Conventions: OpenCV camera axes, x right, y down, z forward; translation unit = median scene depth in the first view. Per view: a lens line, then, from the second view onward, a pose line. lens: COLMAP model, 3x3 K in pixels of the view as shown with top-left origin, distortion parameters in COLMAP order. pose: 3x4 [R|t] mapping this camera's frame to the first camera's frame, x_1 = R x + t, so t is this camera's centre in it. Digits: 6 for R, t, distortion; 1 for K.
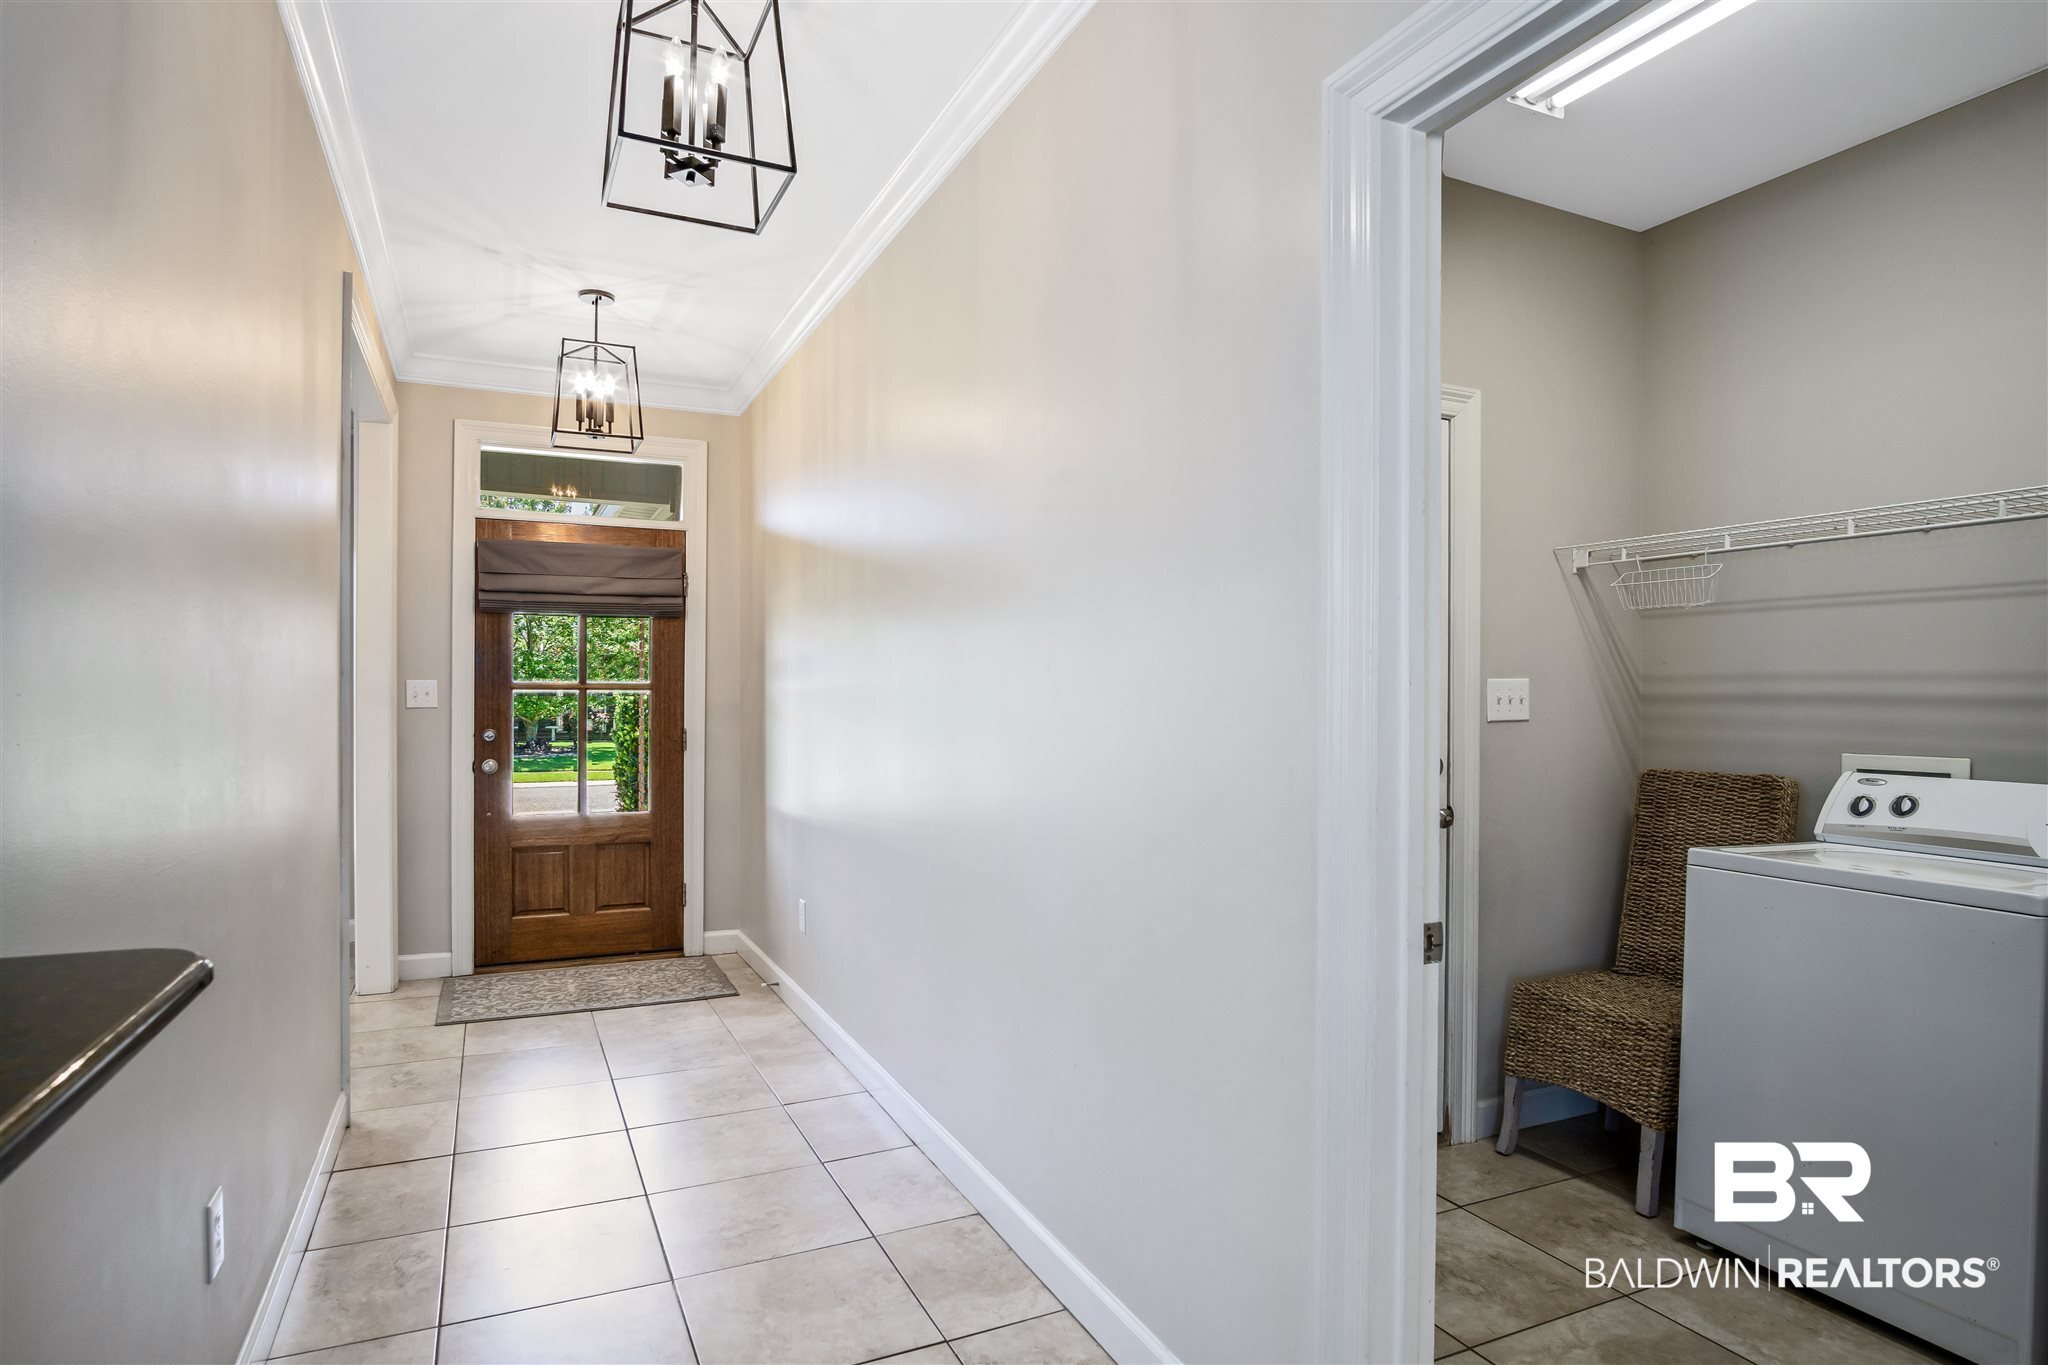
lens RADIAL K [[1124.1, 0, 1010.7], [0, 1124.1, 695.8], [0, 0, 1]] dist [-0.039110, 0.010989]
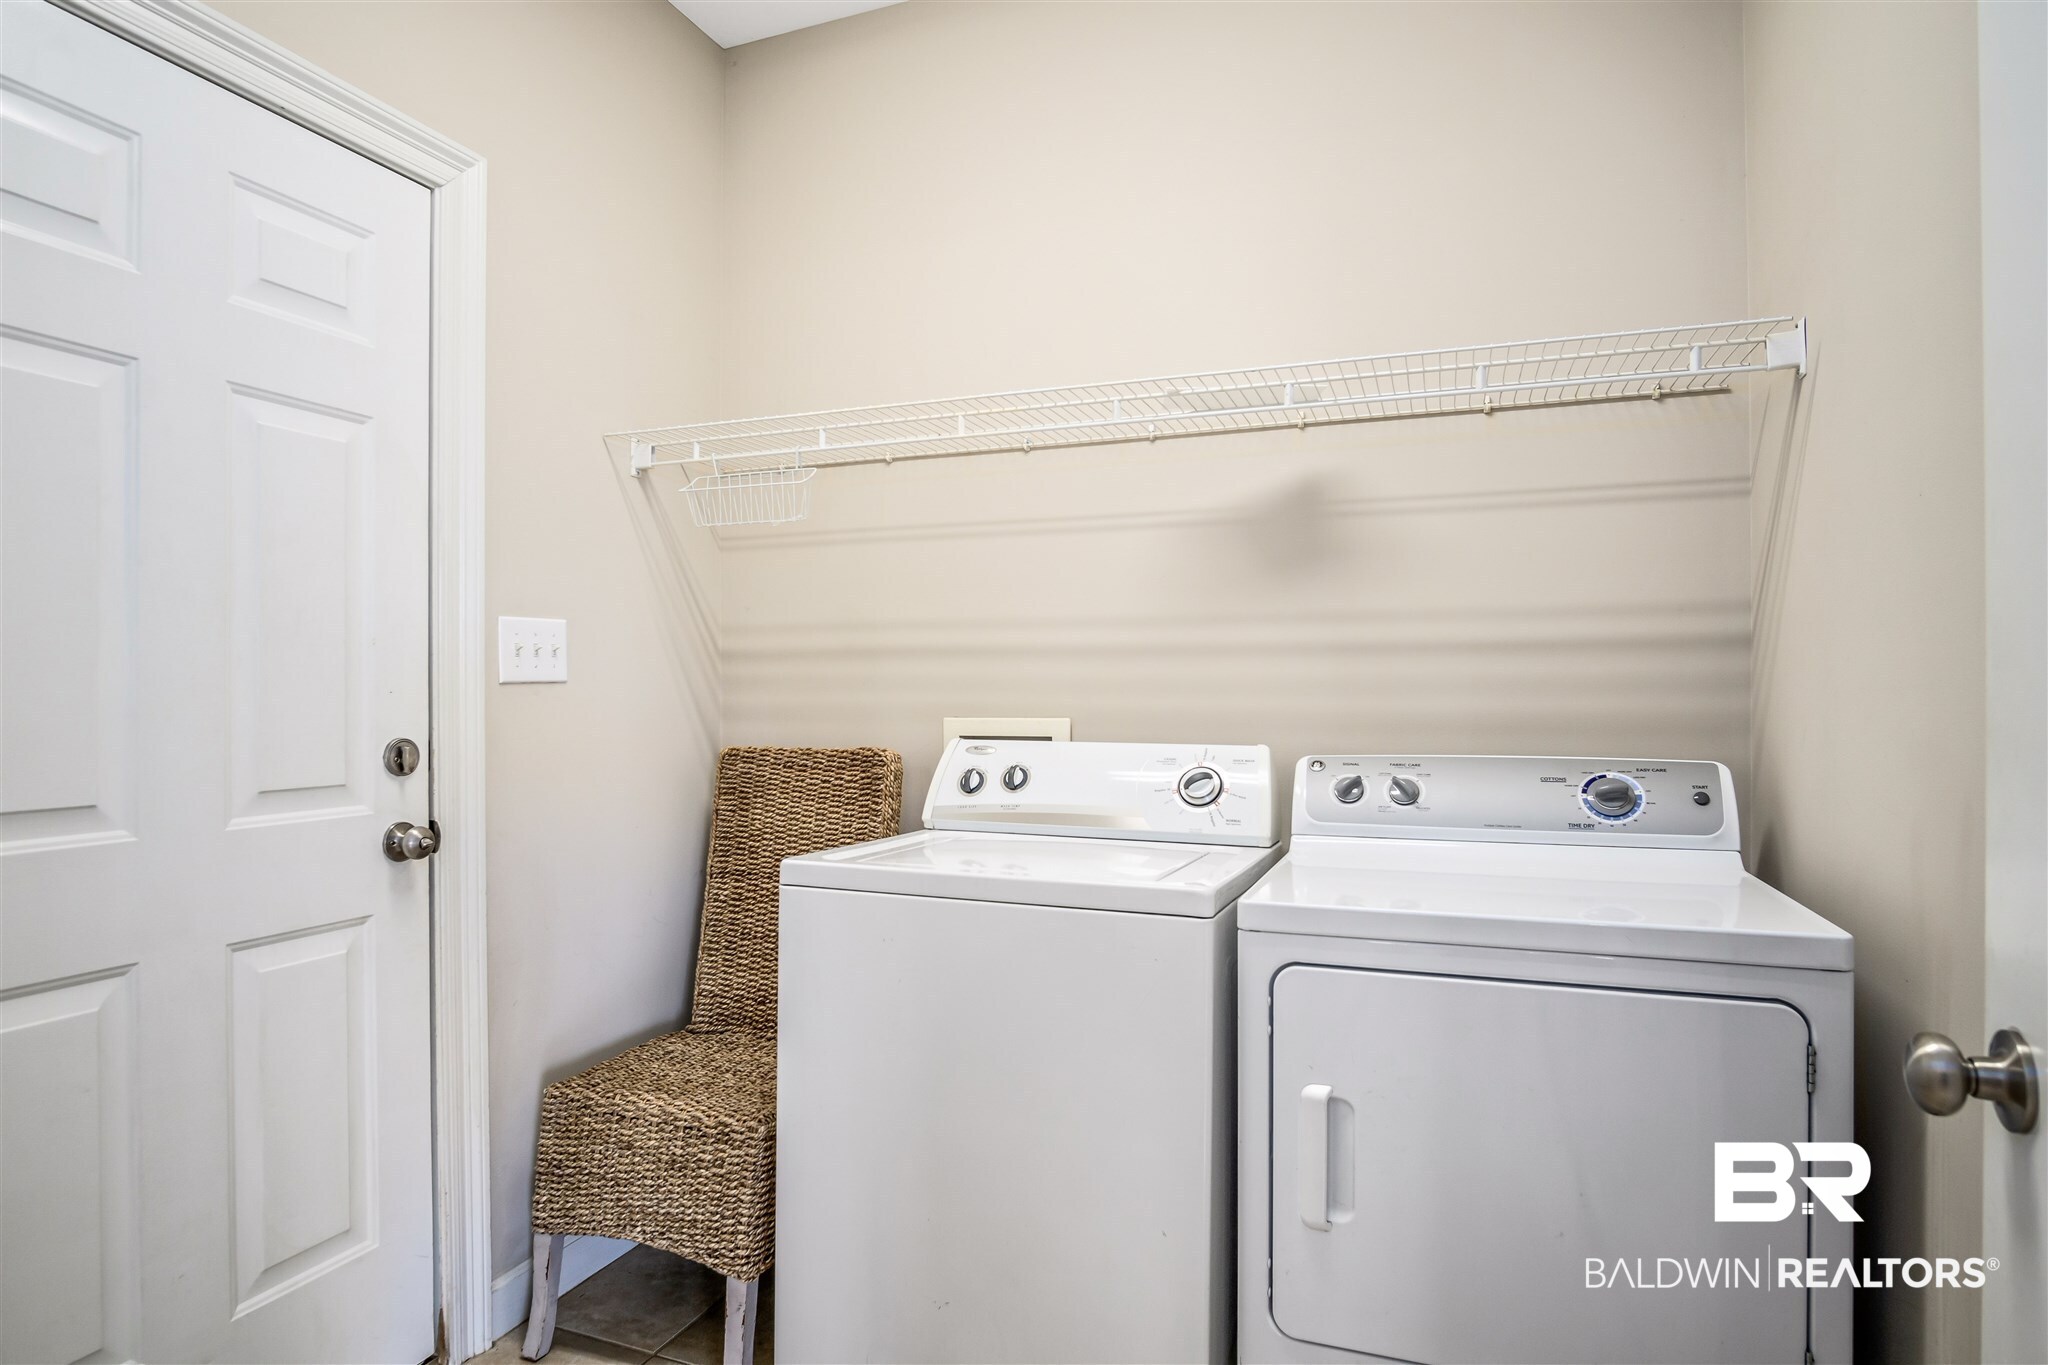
lens RADIAL K [[1124.1, 0, 1010.7], [0, 1124.1, 695.8], [0, 0, 1]] dist [-0.039110, 0.010989]
pose [[0.725916, -0.009880, 0.687712, 0.209638], [0.006217, 0.999950, 0.007804, 0.028772], [-0.687755, -0.001390, 0.725942, 0.350359]]
